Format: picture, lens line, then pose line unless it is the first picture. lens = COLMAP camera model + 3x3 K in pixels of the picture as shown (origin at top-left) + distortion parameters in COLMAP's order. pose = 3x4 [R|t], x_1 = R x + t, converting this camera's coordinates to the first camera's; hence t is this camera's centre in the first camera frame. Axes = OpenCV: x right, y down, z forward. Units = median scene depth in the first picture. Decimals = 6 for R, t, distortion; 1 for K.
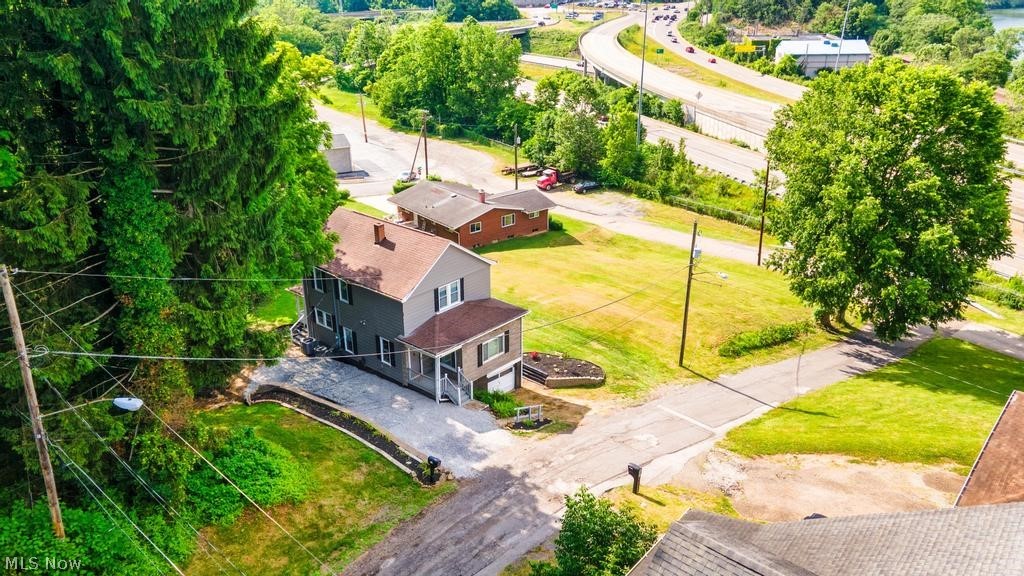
lens RADIAL K [[740.4, 0, 512.0], [0, 740.4, 288.0], [0, 0, 1]] dist [0.041990, 0.000131]
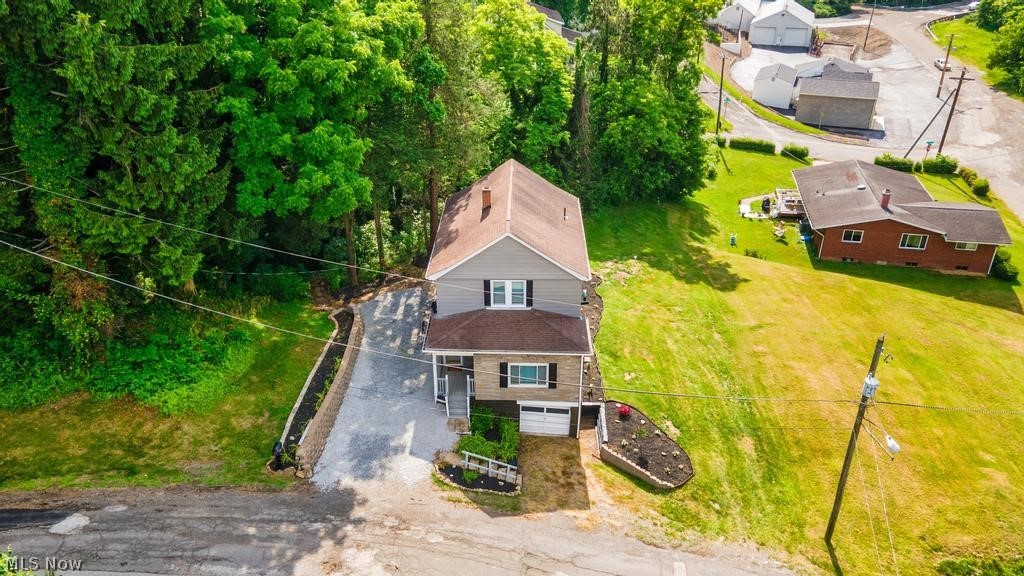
lens RADIAL K [[740.4, 0, 512.0], [0, 740.4, 288.0], [0, 0, 1]] dist [0.041990, 0.000131]
pose [[0.641917, 0.369108, -0.672088, 0.237512], [-0.297853, 0.927713, 0.225015, -0.092400], [0.706560, 0.055742, 0.705455, 0.206862]]
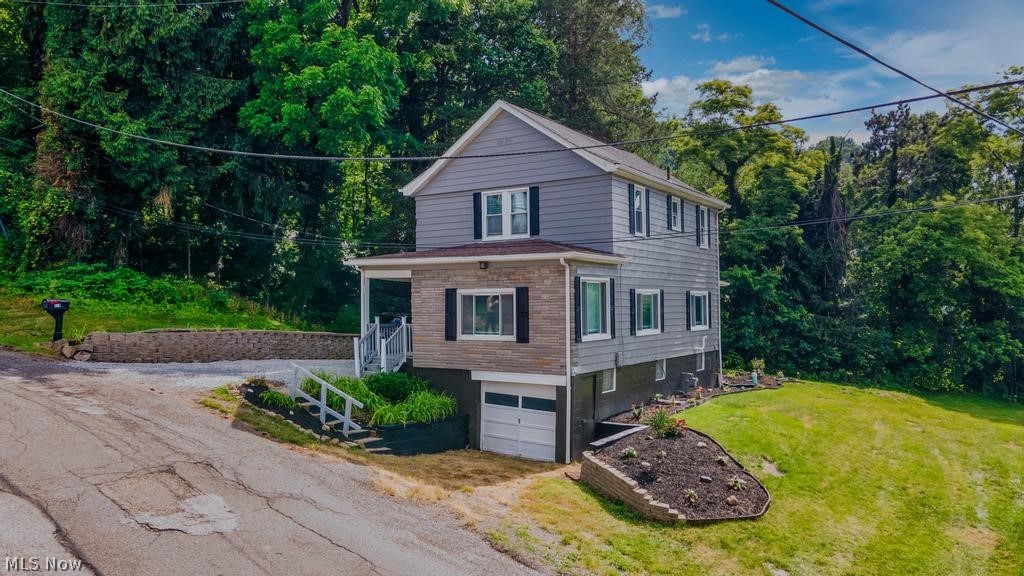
lens RADIAL K [[741.5, 0, 514.2], [0, 741.5, 312.6], [0, 0, 1]] dist [0.000182, 0.000366]
pose [[0.141276, 0.002990, -0.989966, 0.215265], [-0.371813, 0.926946, -0.050261, 0.048782], [0.917495, 0.375183, 0.132067, 0.480490]]
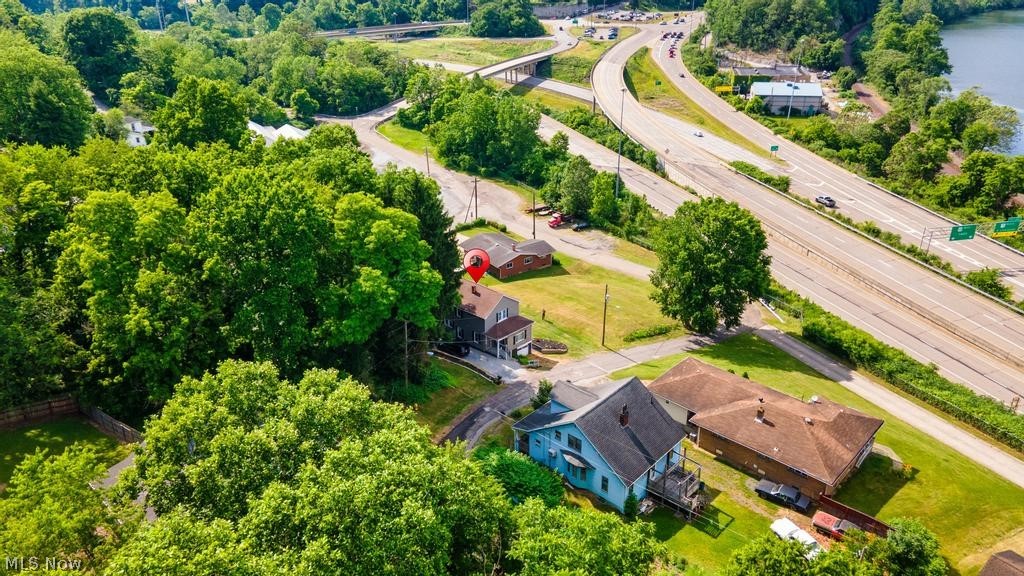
lens RADIAL K [[740.4, 0, 512.0], [0, 740.4, 288.0], [0, 0, 1]] dist [0.041990, 0.000131]
pose [[0.999424, 0.016188, -0.029842, 0.009769], [-0.015064, 0.999183, 0.037495, -0.087429], [0.030425, -0.037023, 0.998851, -0.730849]]
